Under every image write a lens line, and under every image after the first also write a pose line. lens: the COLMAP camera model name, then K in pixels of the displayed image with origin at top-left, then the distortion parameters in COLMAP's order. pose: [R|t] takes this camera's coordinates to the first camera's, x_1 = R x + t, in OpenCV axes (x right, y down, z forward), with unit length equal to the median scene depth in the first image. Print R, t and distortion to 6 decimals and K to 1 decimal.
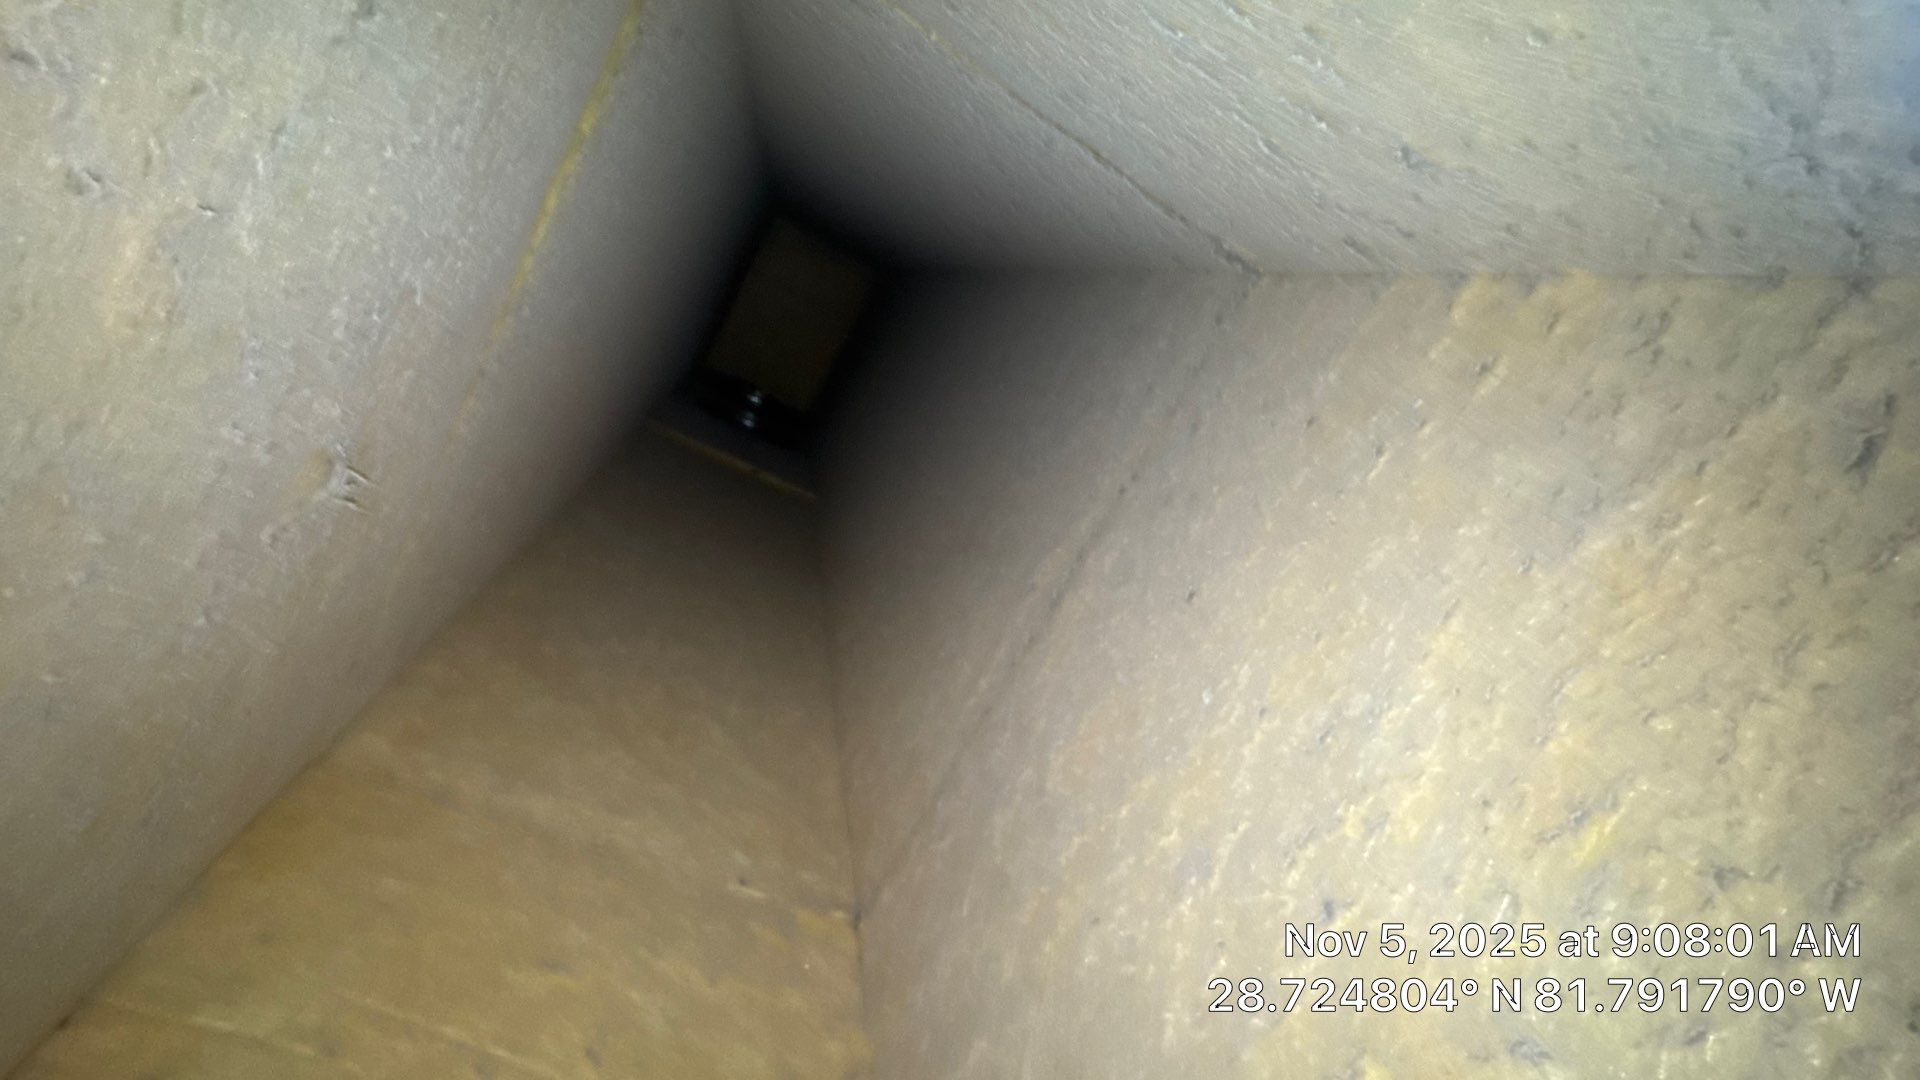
lens RADIAL K [[774.0, 0, 950.9], [0, 774.0, 543.0], [0, 0, 1]] dist [-0.005224, 0.000403]
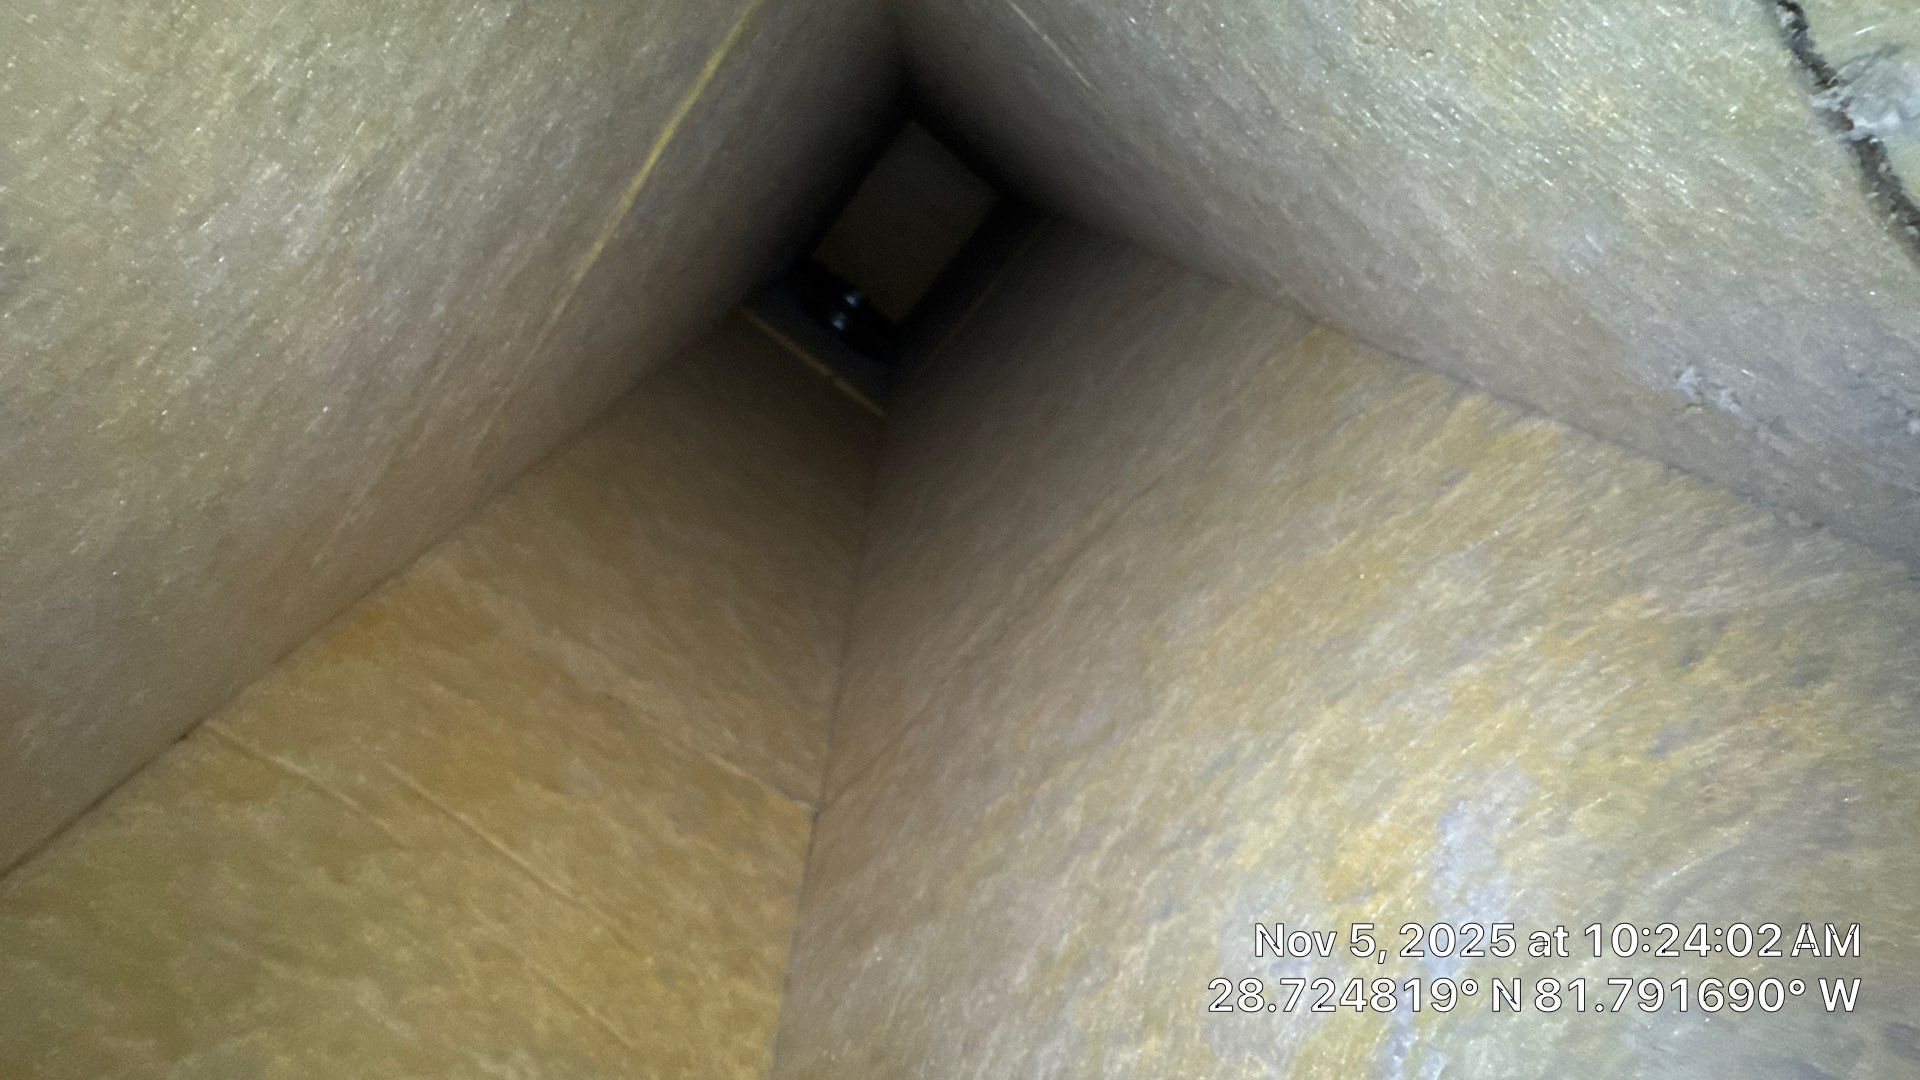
lens RADIAL K [[774.0, 0, 956.6], [0, 774.0, 542.4], [0, 0, 1]] dist [-0.005224, 0.000403]
pose [[0.972008, 0.227030, -0.060482, 0.072359], [-0.220270, 0.970133, 0.101602, -0.072256], [0.081742, -0.085436, 0.992985, -0.095591]]
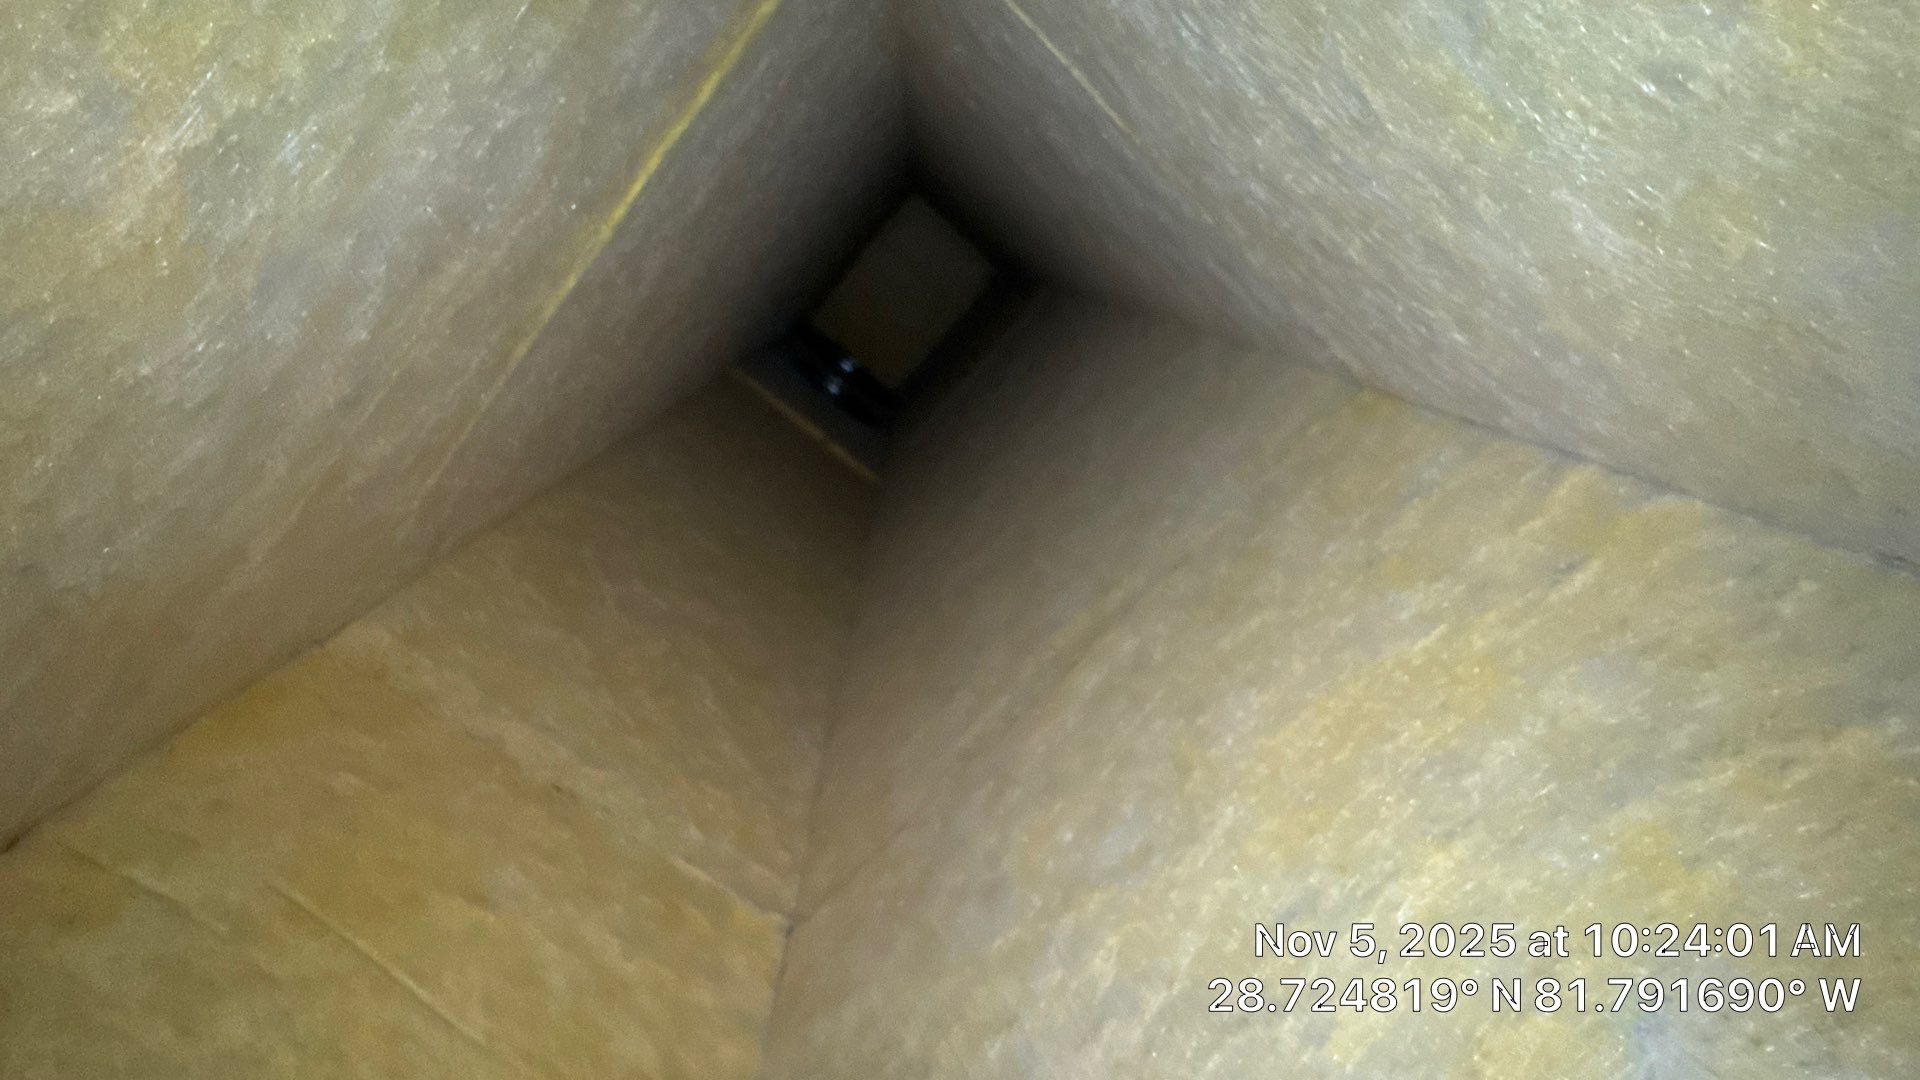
lens RADIAL K [[774.0, 0, 955.6], [0, 774.0, 541.4], [0, 0, 1]] dist [-0.005224, 0.000403]
pose [[0.967481, 0.243911, -0.066999, 0.036237], [-0.243641, 0.969788, 0.012289, -0.067324], [0.067973, 0.004434, 0.997677, 0.037855]]
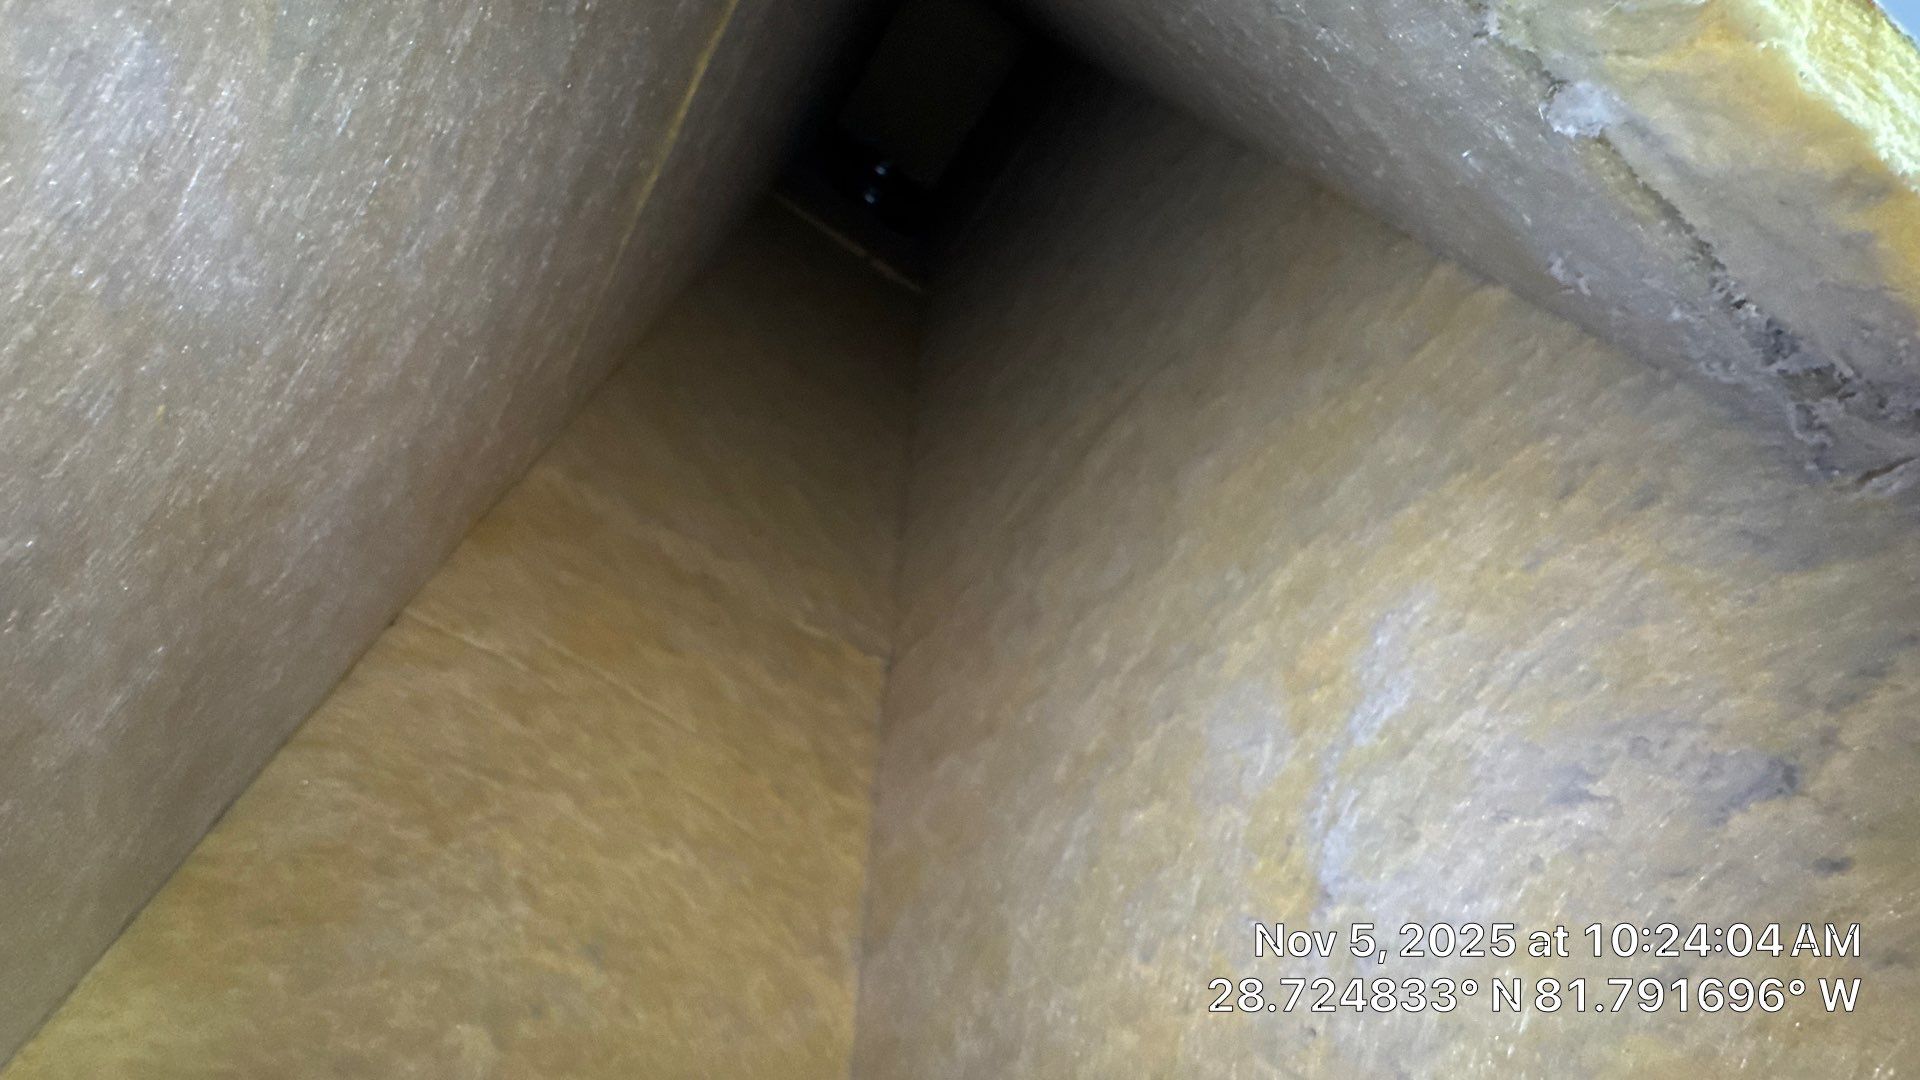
lens RADIAL K [[774.0, 0, 962.2], [0, 774.0, 534.0], [0, 0, 1]] dist [-0.005224, 0.000403]
pose [[0.979845, 0.178654, -0.089367, 0.101112], [-0.149674, 0.952881, 0.263846, -0.114071], [0.132293, -0.245153, 0.960416, -0.248511]]
